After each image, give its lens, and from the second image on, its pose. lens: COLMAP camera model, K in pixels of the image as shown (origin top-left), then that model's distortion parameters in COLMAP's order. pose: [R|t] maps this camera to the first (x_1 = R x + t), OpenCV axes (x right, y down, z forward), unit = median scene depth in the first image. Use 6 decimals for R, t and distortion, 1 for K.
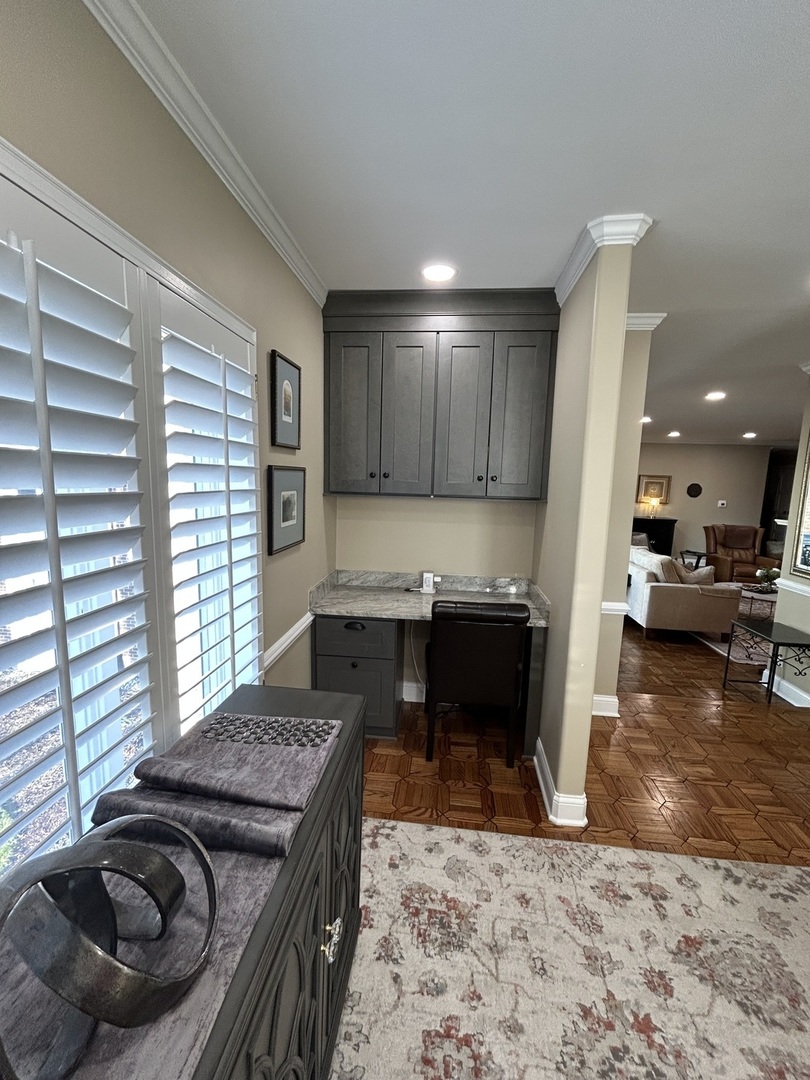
lens RADIAL K [[437.6, 0, 407.0], [0, 437.6, 538.9], [0, 0, 1]] dist [0.001281, -0.000442]
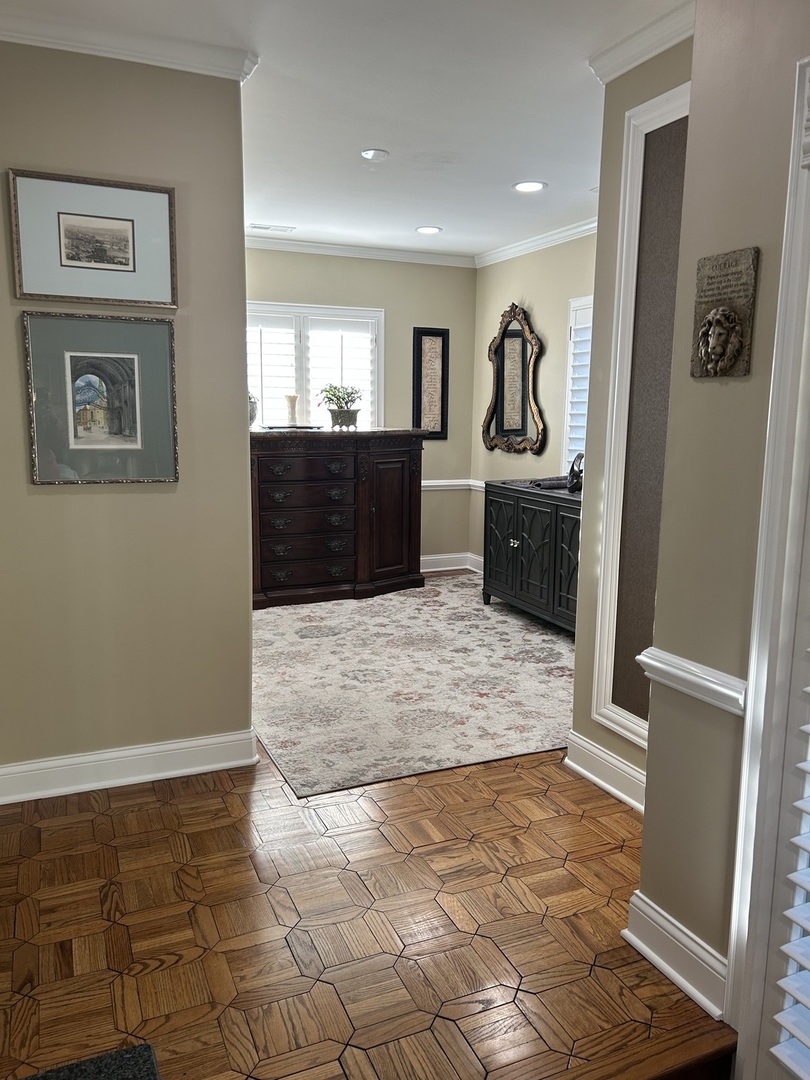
lens RADIAL K [[809.9, 0, 401.5], [0, 809.9, 535.6], [0, 0, 1]] dist [0.059691, -0.073153]
pose [[-0.870597, 0.038419, -0.490494, 1.376057], [-0.102776, 0.960750, 0.257674, -0.142741], [0.481142, 0.274742, -0.832478, 1.944942]]
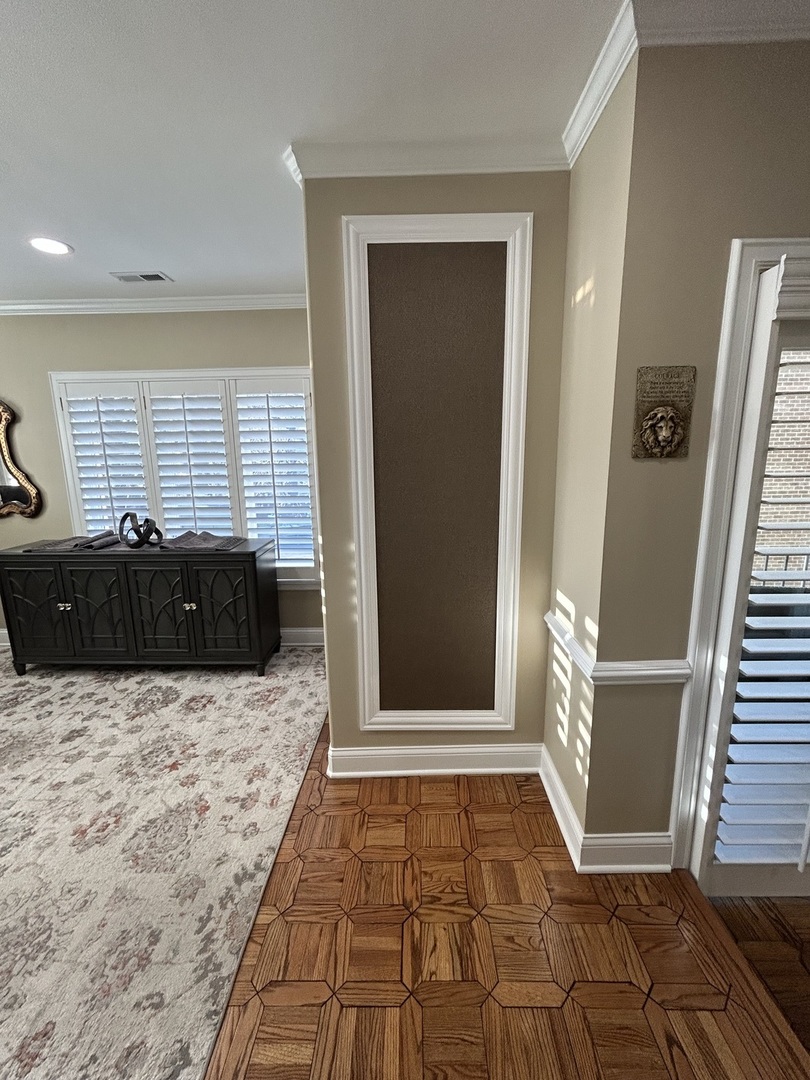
lens RADIAL K [[437.6, 0, 407.0], [0, 437.6, 539.0], [0, 0, 1]] dist [0.001281, -0.000442]
pose [[0.085930, 0.153637, -0.984384, 1.268602], [-0.119812, 0.982462, 0.142878, -0.050620], [0.989071, 0.105663, 0.102831, 0.962470]]
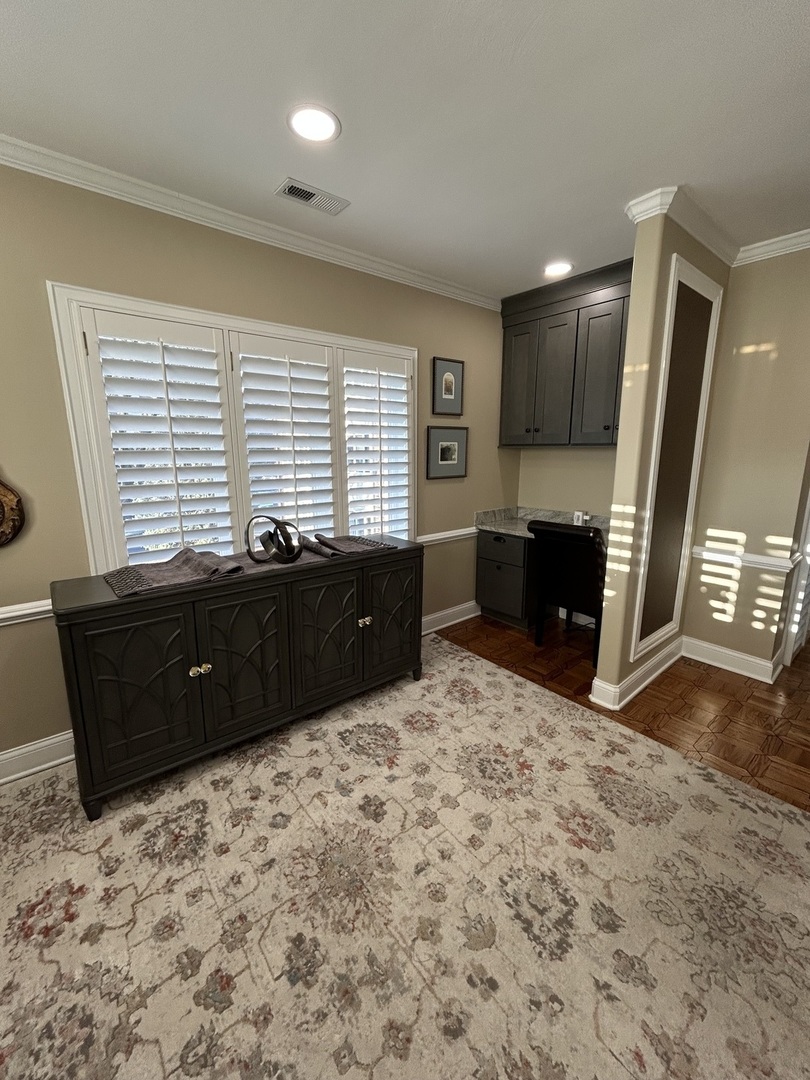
lens RADIAL K [[437.6, 0, 407.8], [0, 437.6, 538.6], [0, 0, 1]] dist [0.001281, -0.000442]
pose [[0.714905, 0.110968, -0.690360, 0.740772], [-0.073411, 0.993782, 0.083719, 0.114846], [0.695357, -0.009171, 0.718606, -0.255588]]
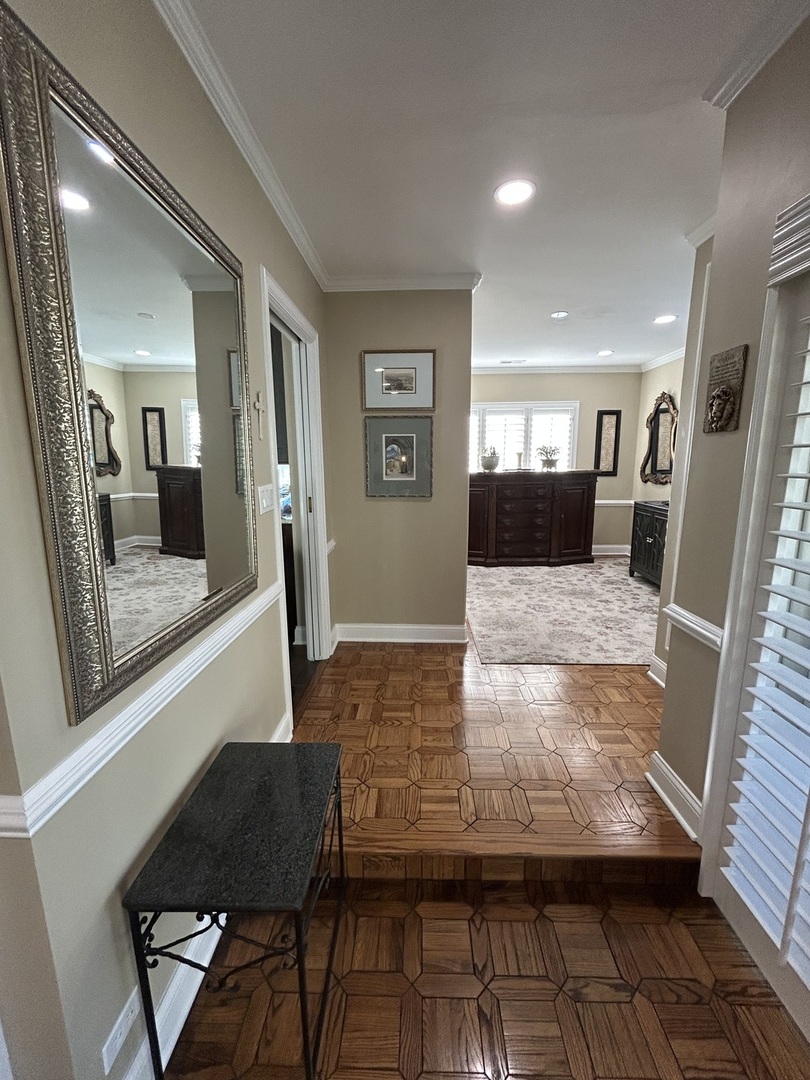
lens RADIAL K [[437.6, 0, 405.1], [0, 437.6, 538.0], [0, 0, 1]] dist [0.001281, -0.000442]
pose [[-0.997703, -0.010075, -0.066983, 1.215966], [-0.030128, 0.951676, 0.305622, -0.153408], [0.060667, 0.306938, -0.949794, 2.036327]]
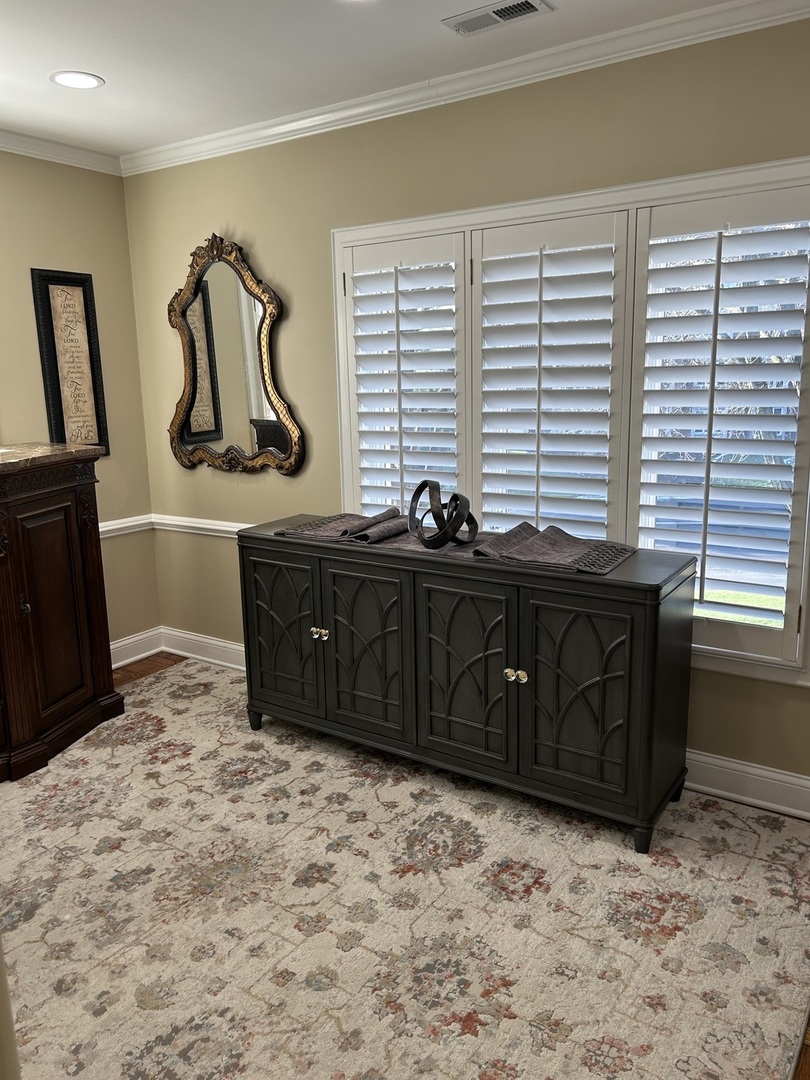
lens RADIAL K [[809.9, 0, 401.6], [0, 809.9, 534.7], [0, 0, 1]] dist [0.059691, -0.073153]
pose [[-0.471078, 0.152363, -0.868833, 1.056992], [-0.111150, 0.966865, 0.229819, -0.052871], [0.875061, 0.204834, -0.438533, 0.814115]]
